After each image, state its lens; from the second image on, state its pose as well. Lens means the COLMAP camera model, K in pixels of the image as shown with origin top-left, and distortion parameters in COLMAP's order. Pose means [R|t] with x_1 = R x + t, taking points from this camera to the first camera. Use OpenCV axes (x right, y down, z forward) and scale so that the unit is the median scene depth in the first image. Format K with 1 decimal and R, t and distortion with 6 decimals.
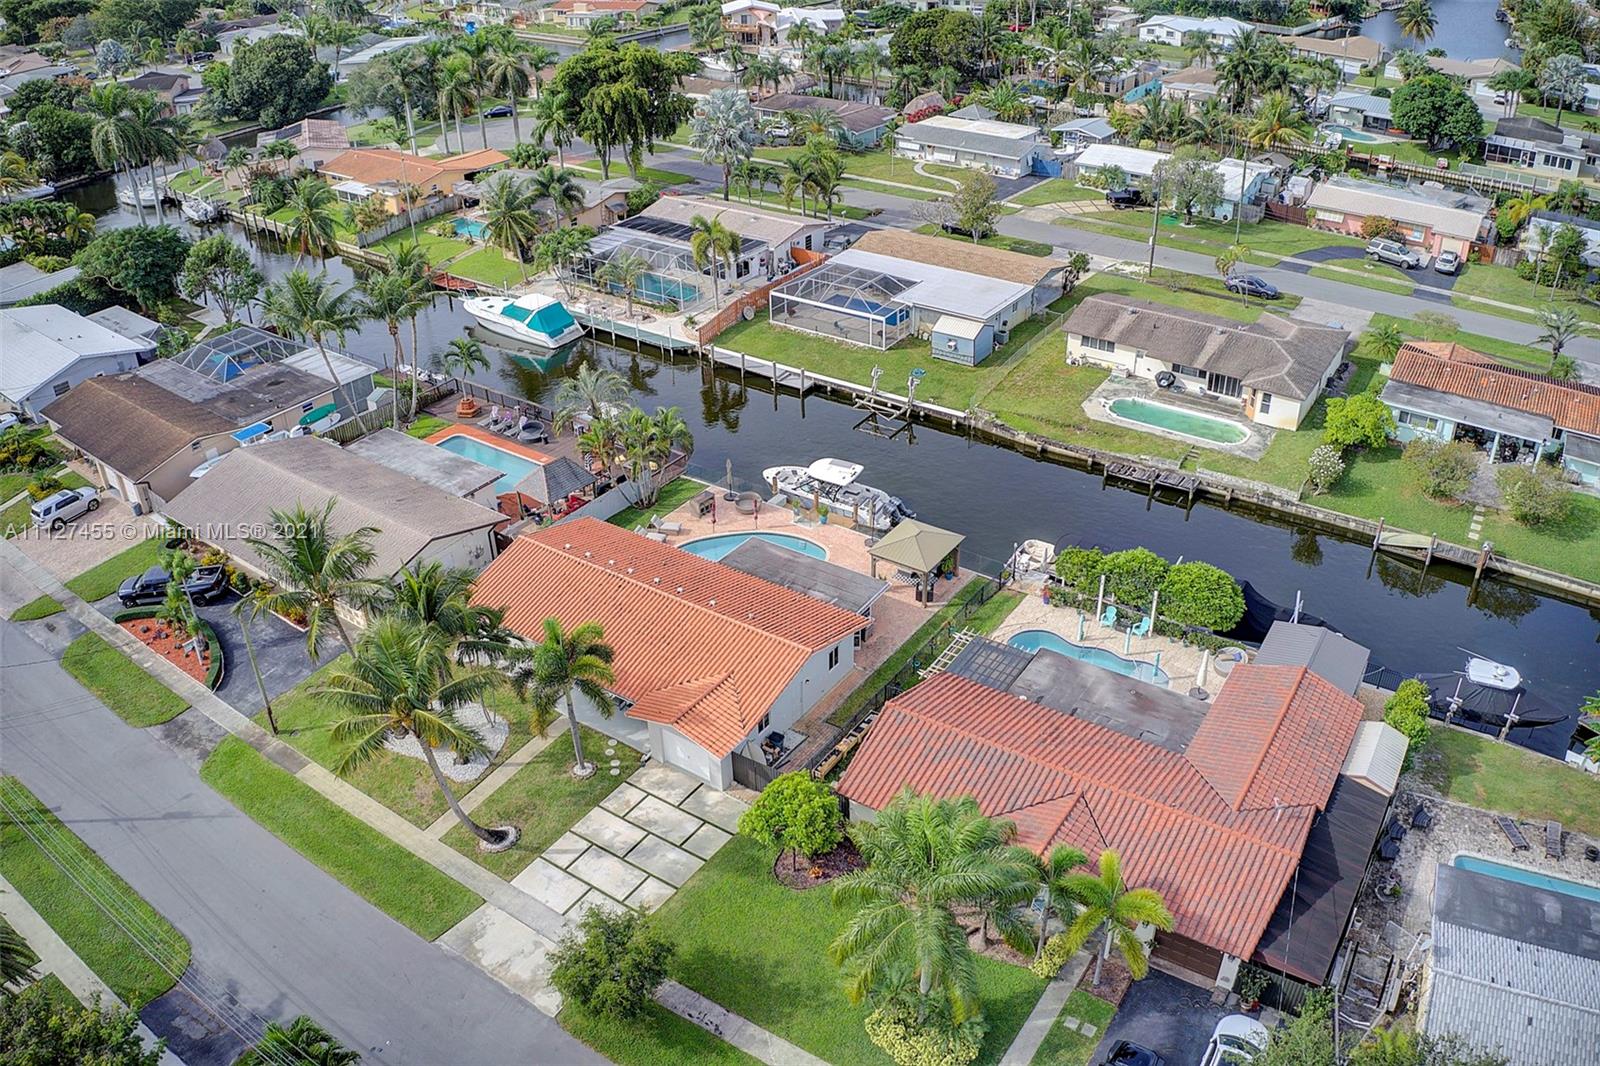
lens RADIAL K [[1252.2, 0, 803.3], [0, 1252.2, 558.3], [0, 0, 1]] dist [-0.179485, 0.014983]
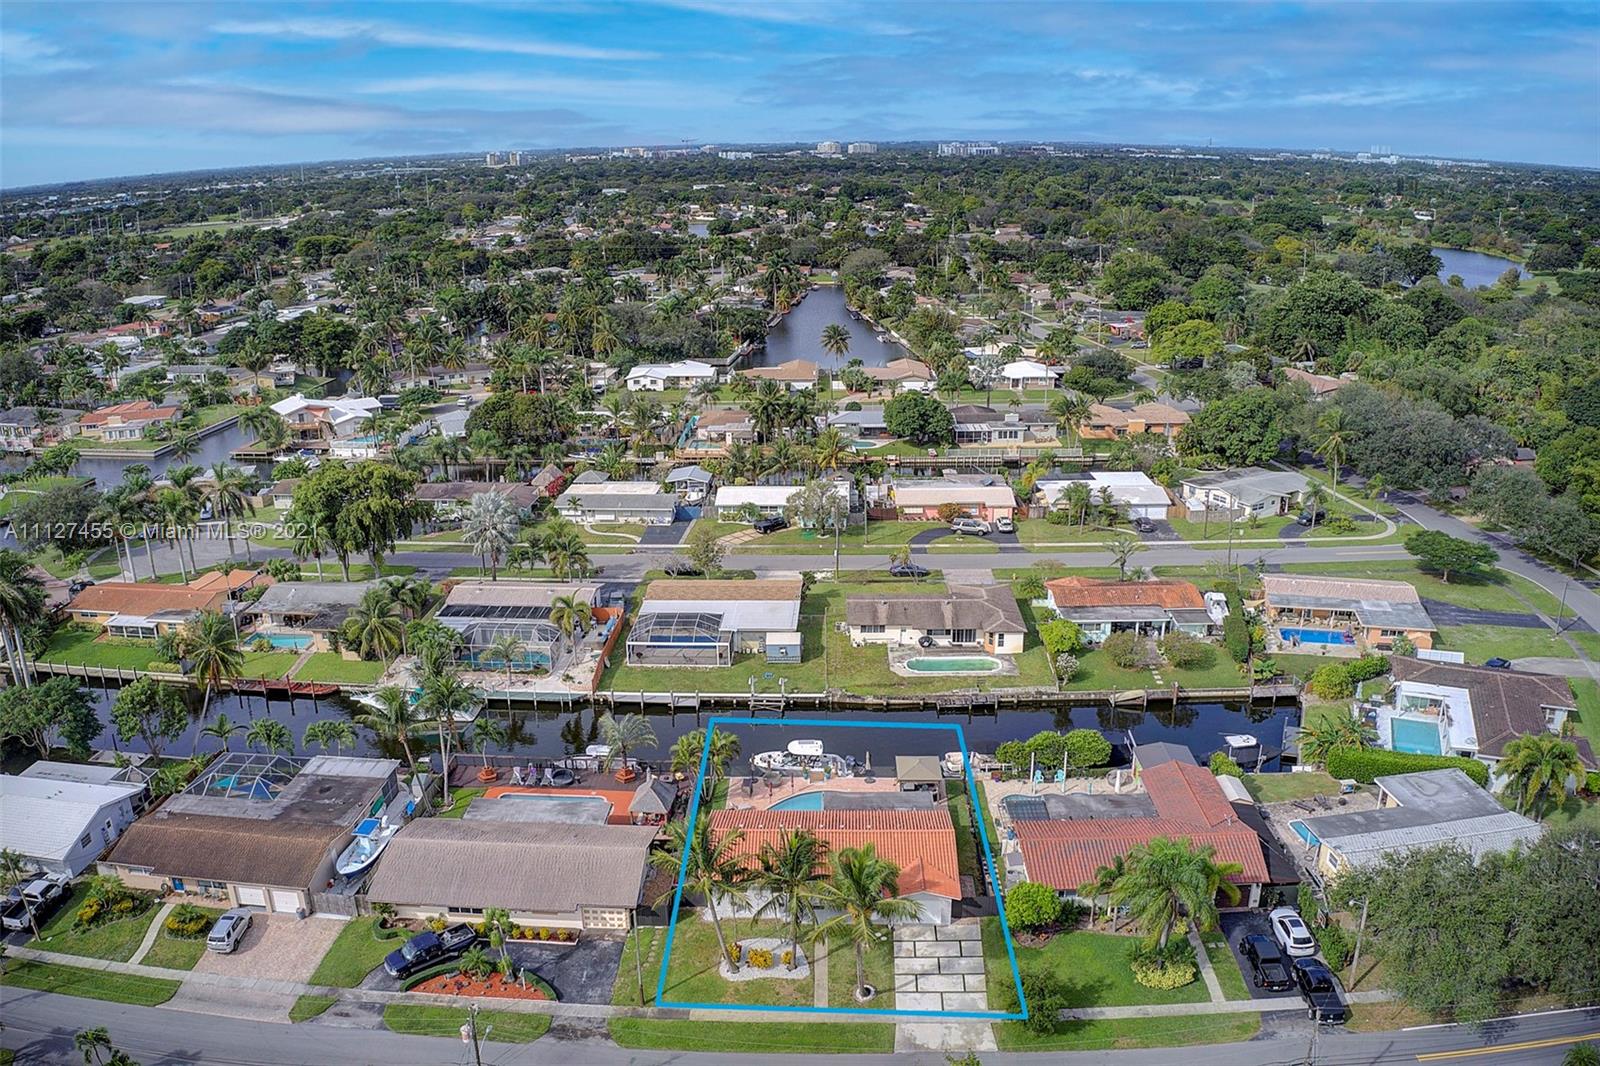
lens RADIAL K [[1252.2, 0, 803.3], [0, 1252.2, 558.3], [0, 0, 1]] dist [-0.179485, 0.014983]
pose [[0.844844, -0.164442, 0.509114, -0.562731], [0.283923, 0.944345, -0.166133, -0.030148], [-0.453460, 0.284906, 0.844513, -0.232861]]
